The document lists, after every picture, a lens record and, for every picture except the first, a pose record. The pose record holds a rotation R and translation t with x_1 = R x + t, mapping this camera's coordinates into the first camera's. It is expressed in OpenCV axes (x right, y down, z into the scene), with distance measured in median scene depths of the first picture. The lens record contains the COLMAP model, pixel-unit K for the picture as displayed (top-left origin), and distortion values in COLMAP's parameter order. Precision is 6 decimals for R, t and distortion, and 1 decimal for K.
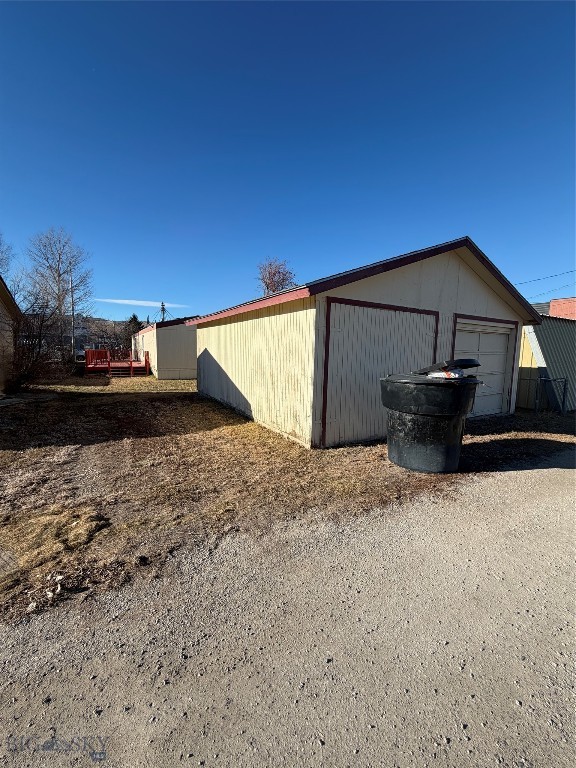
lens RADIAL K [[304.6, 0, 287.6], [0, 304.6, 383.2], [0, 0, 1]] dist [-0.004169, 0.000723]
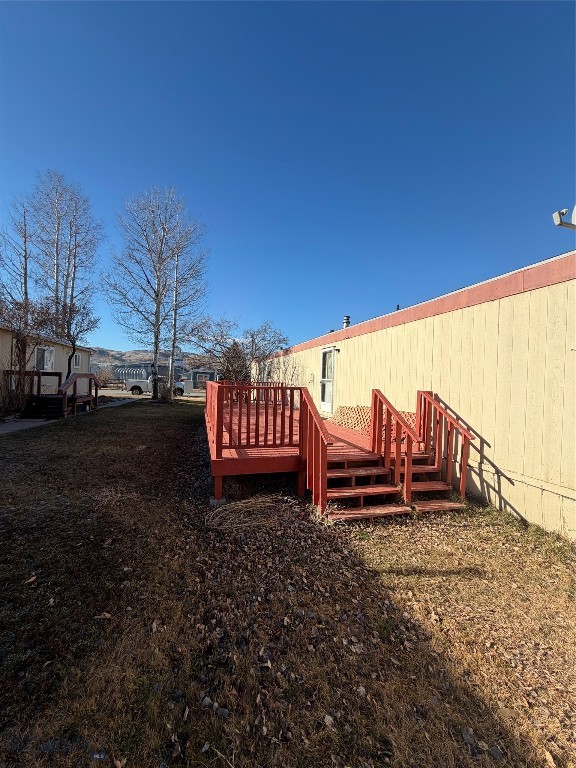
lens RADIAL K [[304.6, 0, 283.6], [0, 304.6, 379.5], [0, 0, 1]] dist [-0.004169, 0.000723]
pose [[0.968349, 0.015003, -0.249149, -0.577963], [-0.045252, 0.992203, -0.116128, -0.091073], [0.245464, 0.123727, 0.961478, 0.813360]]
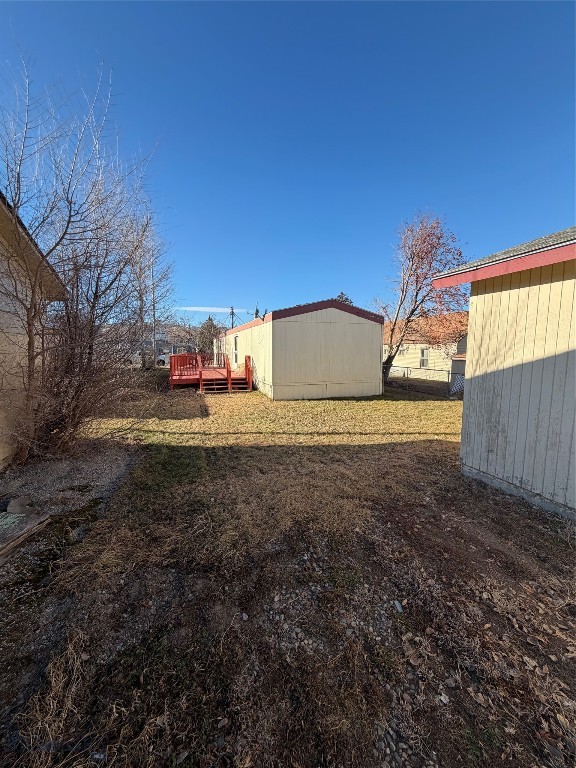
lens RADIAL K [[304.6, 0, 295.2], [0, 304.6, 385.2], [0, 0, 1]] dist [-0.004169, 0.000723]
pose [[0.984504, 0.012173, -0.174936, -0.237304], [-0.012605, 0.999920, -0.001356, -0.038290], [0.174906, 0.003540, 0.984579, 0.331186]]
